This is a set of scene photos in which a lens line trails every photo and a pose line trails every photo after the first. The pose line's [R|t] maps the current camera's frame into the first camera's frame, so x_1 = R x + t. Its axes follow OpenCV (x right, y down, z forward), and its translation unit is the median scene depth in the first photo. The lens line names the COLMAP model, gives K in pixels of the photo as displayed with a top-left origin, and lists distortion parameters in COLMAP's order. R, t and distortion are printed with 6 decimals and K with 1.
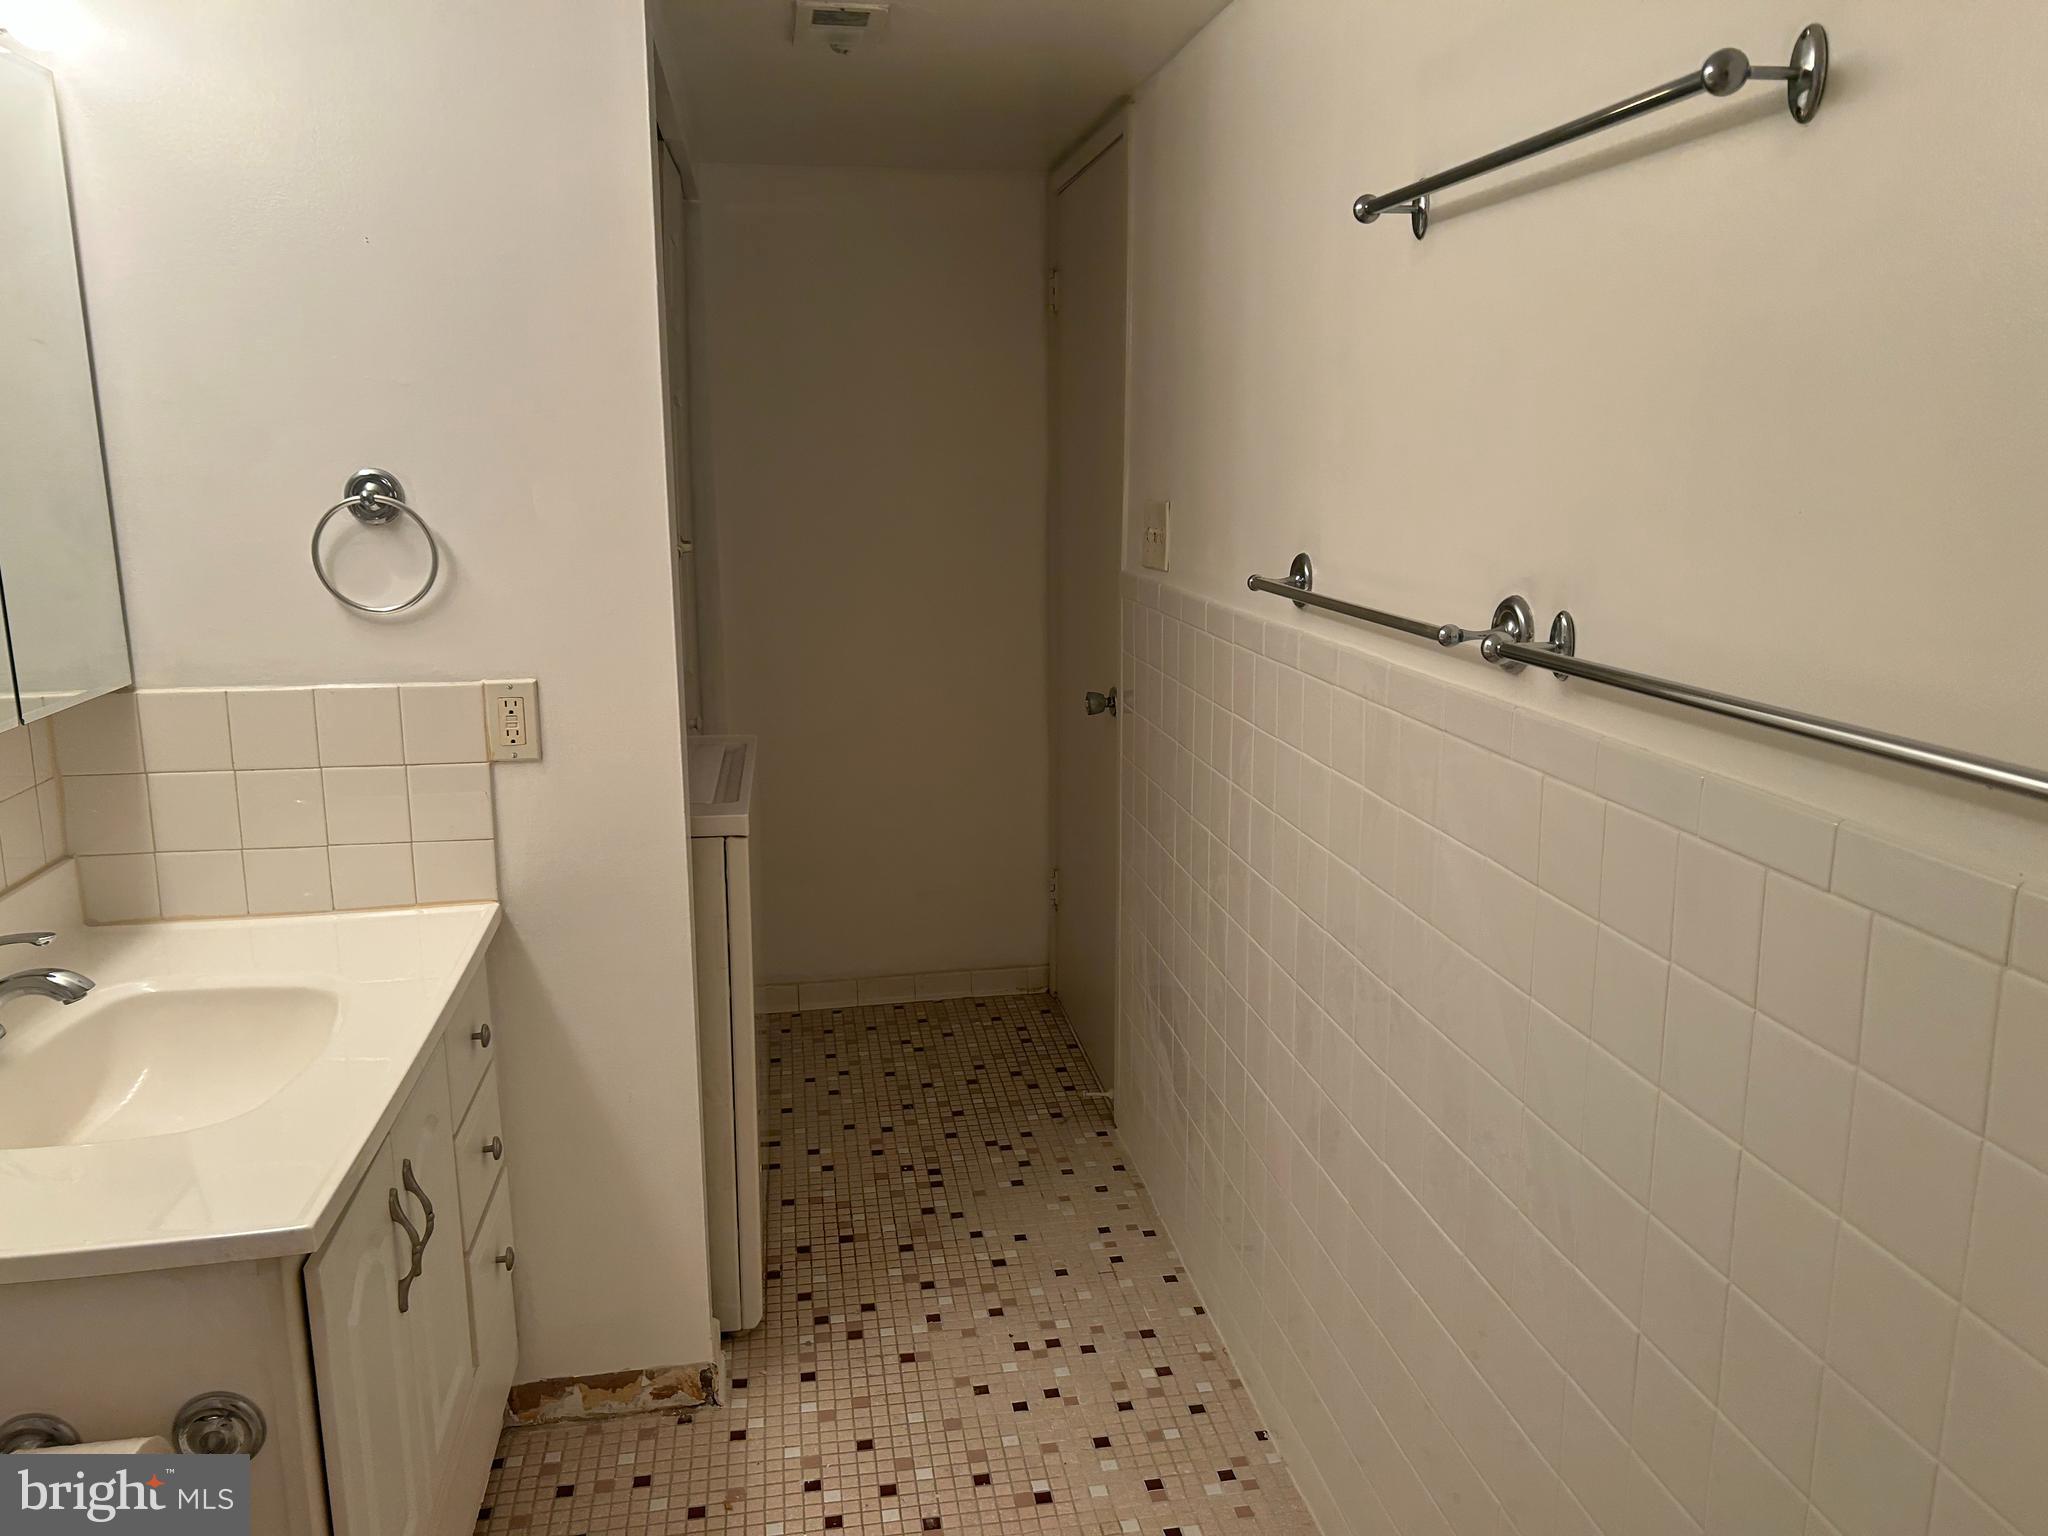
lens RADIAL K [[1544.9, 0, 1012.3], [0, 1544.9, 768.6], [0, 0, 1]] dist [0.048367, -0.051169]
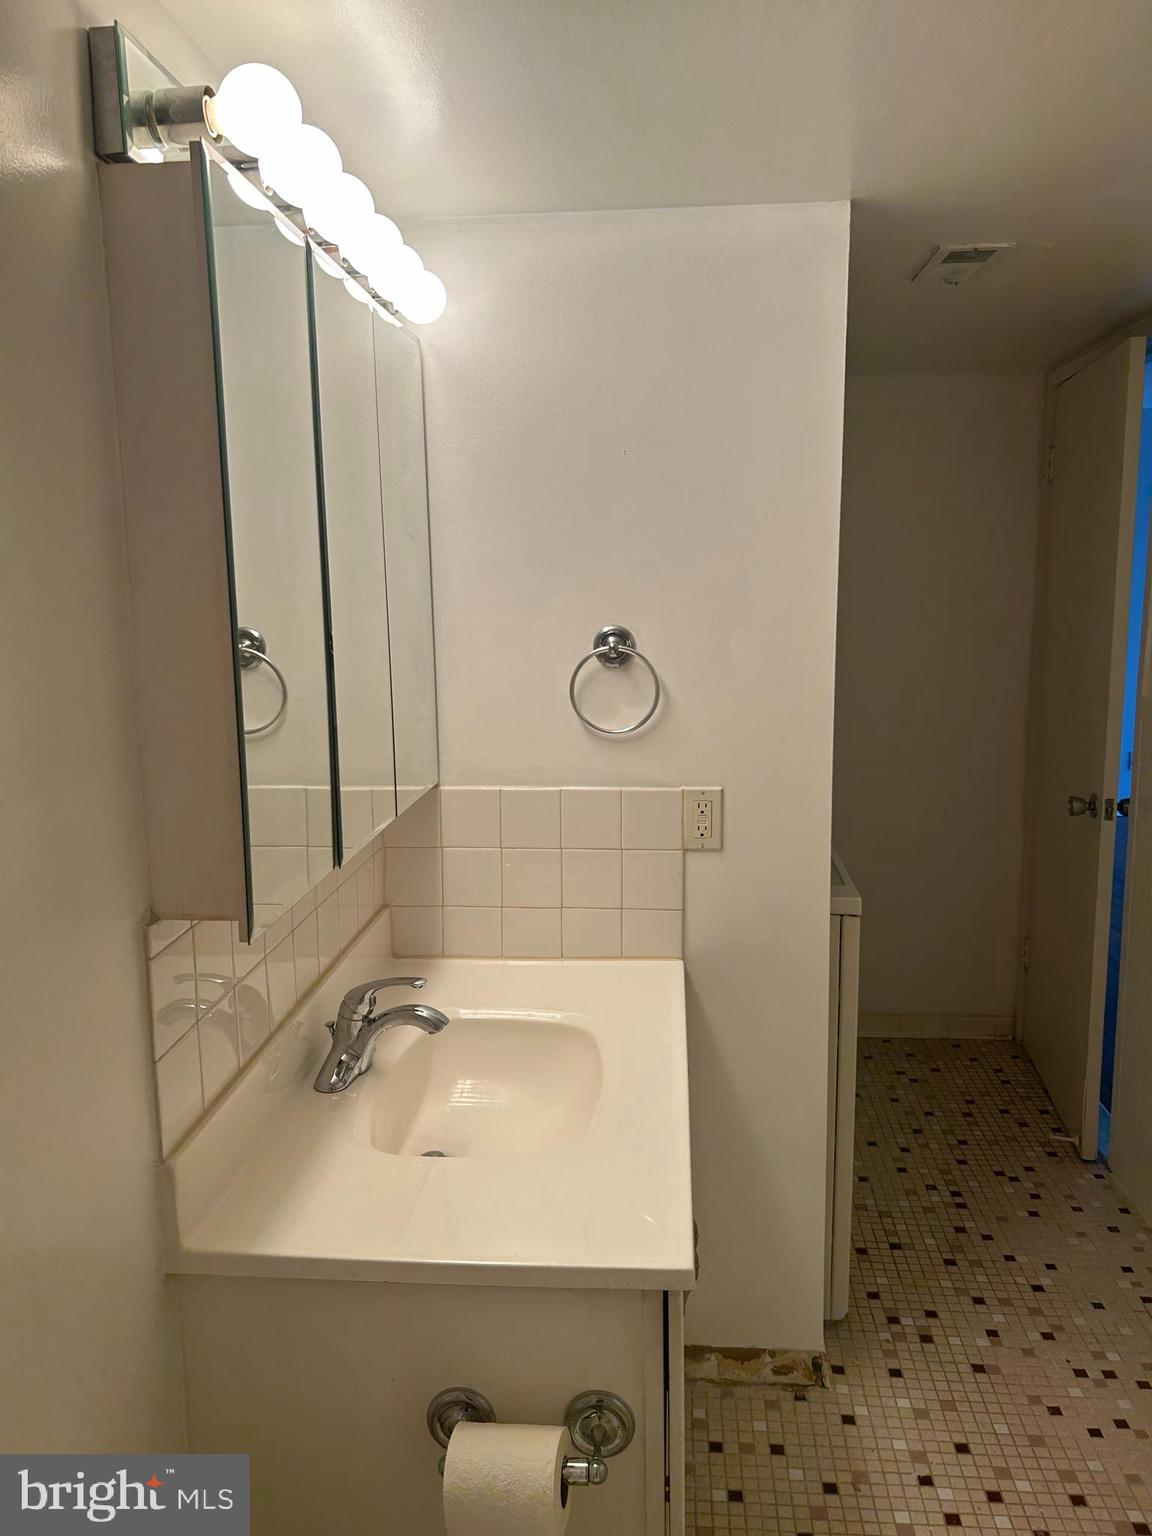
lens RADIAL K [[1158.6, 0, 564.8], [0, 1158.6, 760.1], [0, 0, 1]] dist [0.048367, -0.051169]
pose [[0.967388, 0.029442, -0.251581, -0.175086], [-0.042750, 0.997951, -0.047597, -0.025793], [0.249665, 0.056800, 0.966665, 0.045377]]
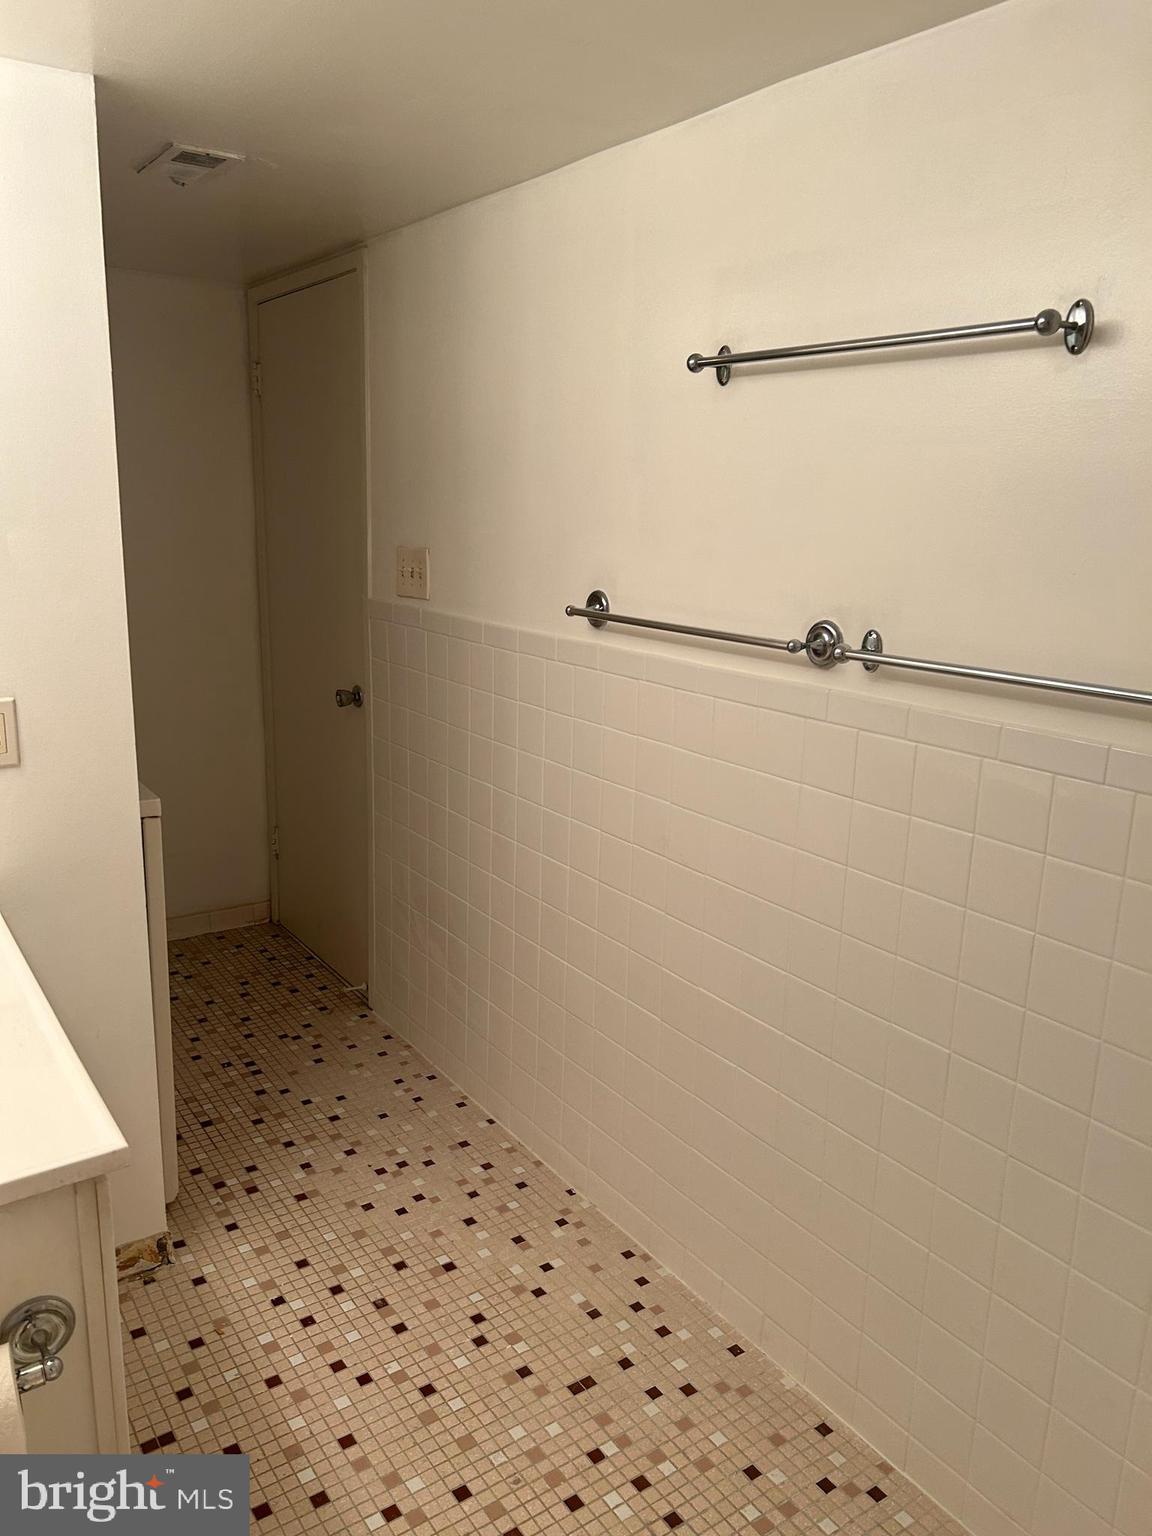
lens RADIAL K [[1158.6, 0, 570.5], [0, 1158.6, 780.3], [0, 0, 1]] dist [0.048367, -0.051169]
pose [[0.910964, -0.070426, 0.406430, -0.259317], [0.056178, 0.997319, 0.046901, -0.010736], [-0.408643, -0.019893, 0.912477, 0.005040]]
